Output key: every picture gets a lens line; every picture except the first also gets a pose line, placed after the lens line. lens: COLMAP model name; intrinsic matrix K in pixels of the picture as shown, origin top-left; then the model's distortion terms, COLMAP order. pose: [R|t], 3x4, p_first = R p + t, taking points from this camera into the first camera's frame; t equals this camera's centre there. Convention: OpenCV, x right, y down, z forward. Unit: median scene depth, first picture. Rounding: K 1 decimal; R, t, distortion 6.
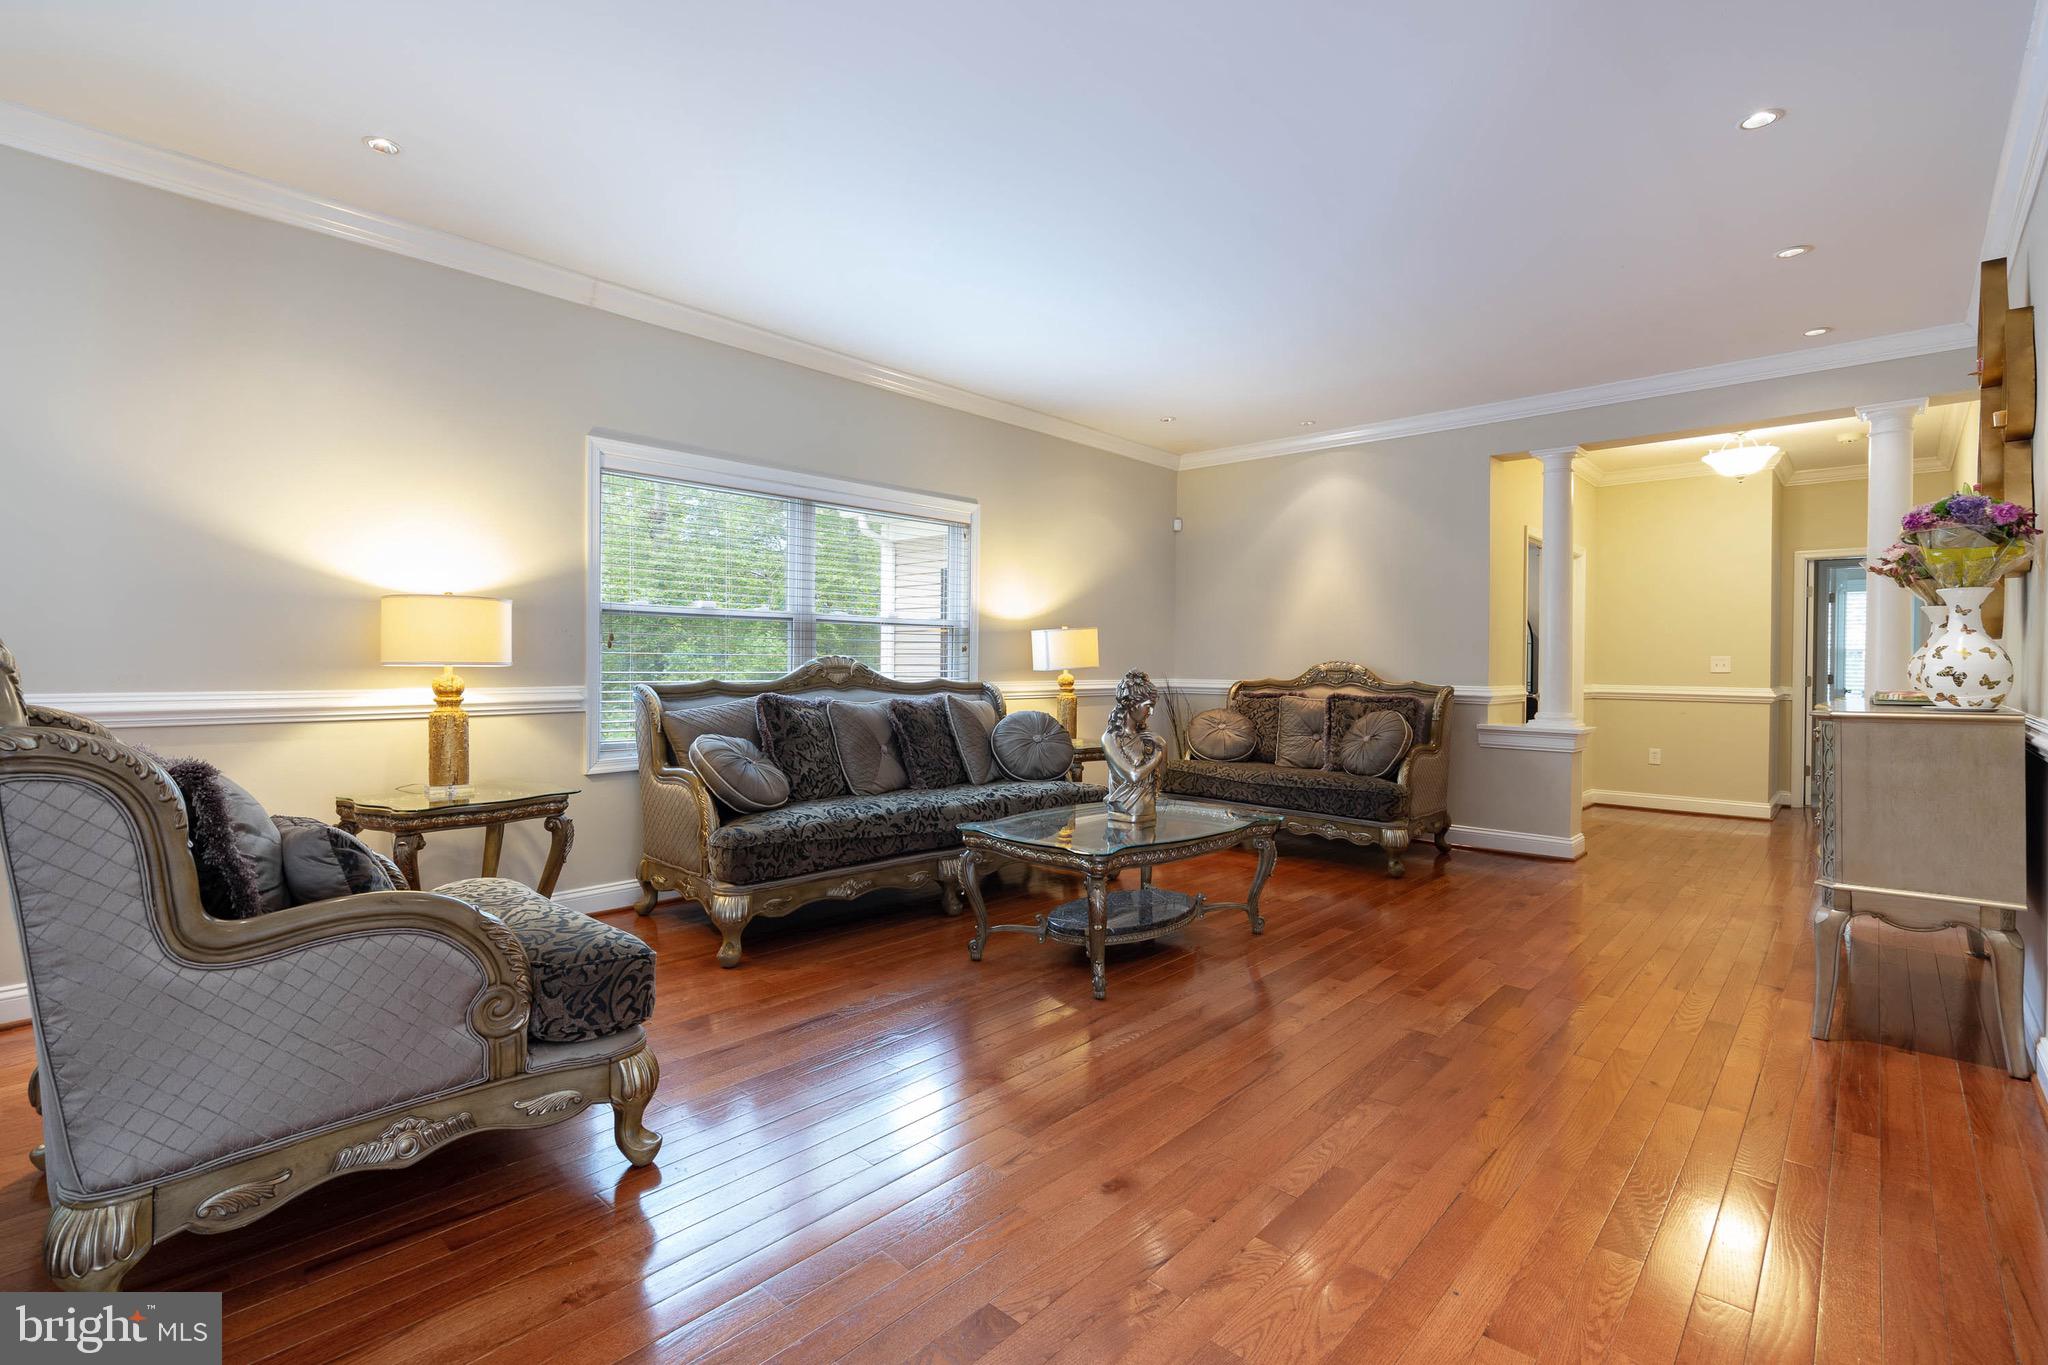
lens RADIAL K [[930.6, 0, 1021.2], [0, 930.6, 657.4], [0, 0, 1]] dist [0.000265, 0.000494]
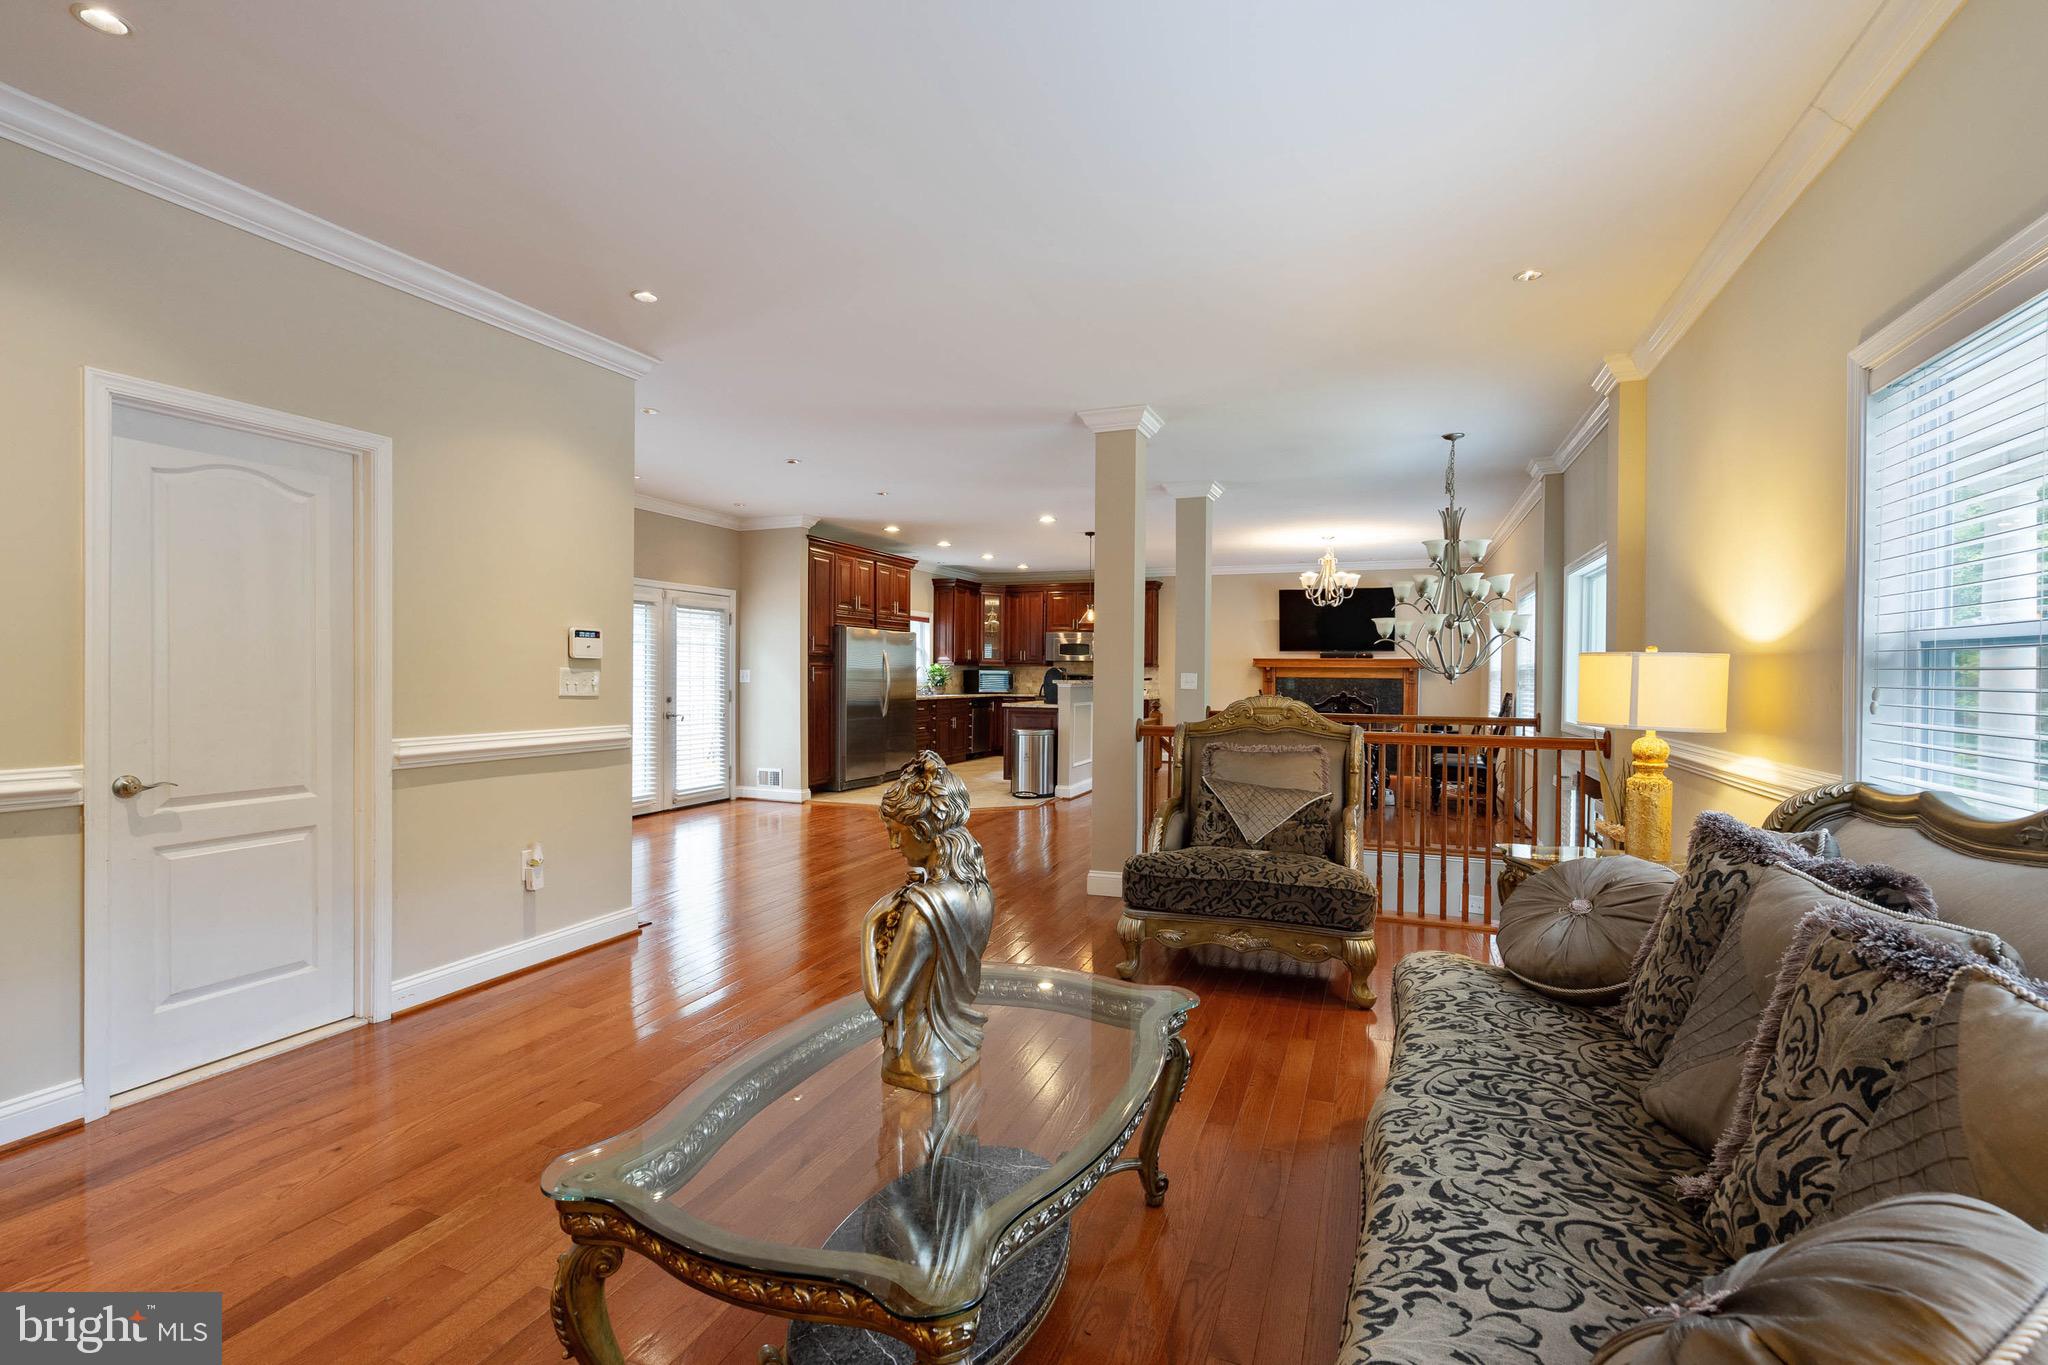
lens RADIAL K [[908.4, 0, 1024.0], [0, 908.4, 682.5], [0, 0, 1]] dist [0.000685, 0.000135]
pose [[-0.934982, -0.015847, -0.354342, 0.157372], [-0.017267, 0.999851, 0.000847, -0.017811], [0.354276, 0.006910, -0.935116, 0.941768]]
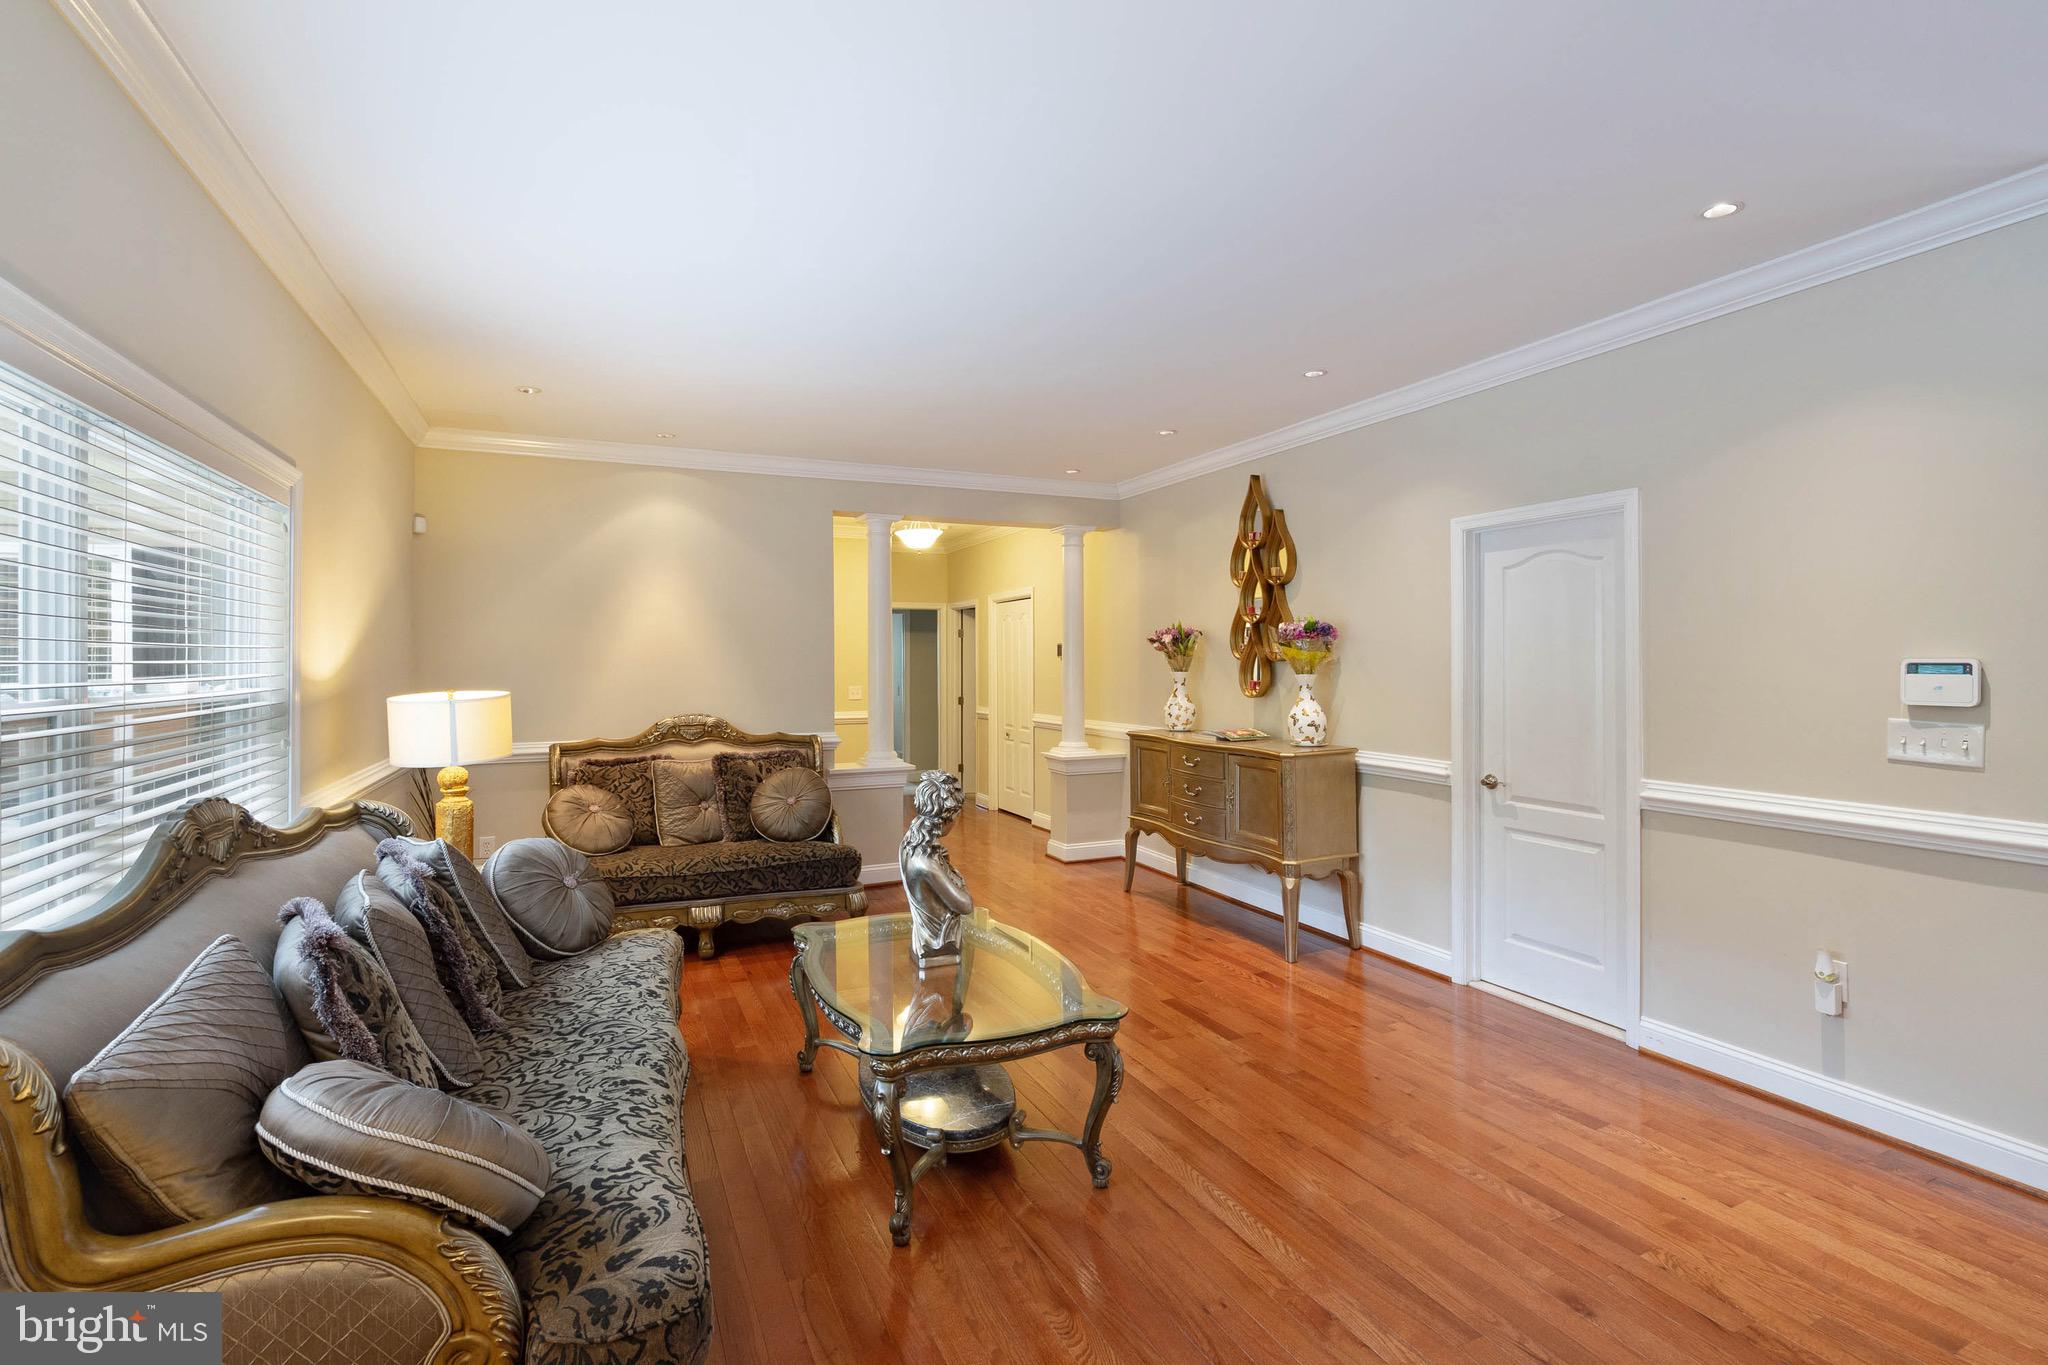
lens RADIAL K [[930.6, 0, 1021.2], [0, 930.6, 657.4], [0, 0, 1]] dist [0.000265, 0.000494]
pose [[0.382101, -0.011033, 0.924055, -0.382031], [0.004868, 0.999939, 0.009927, -0.061265], [-0.924108, 0.000705, 0.382131, 0.406738]]
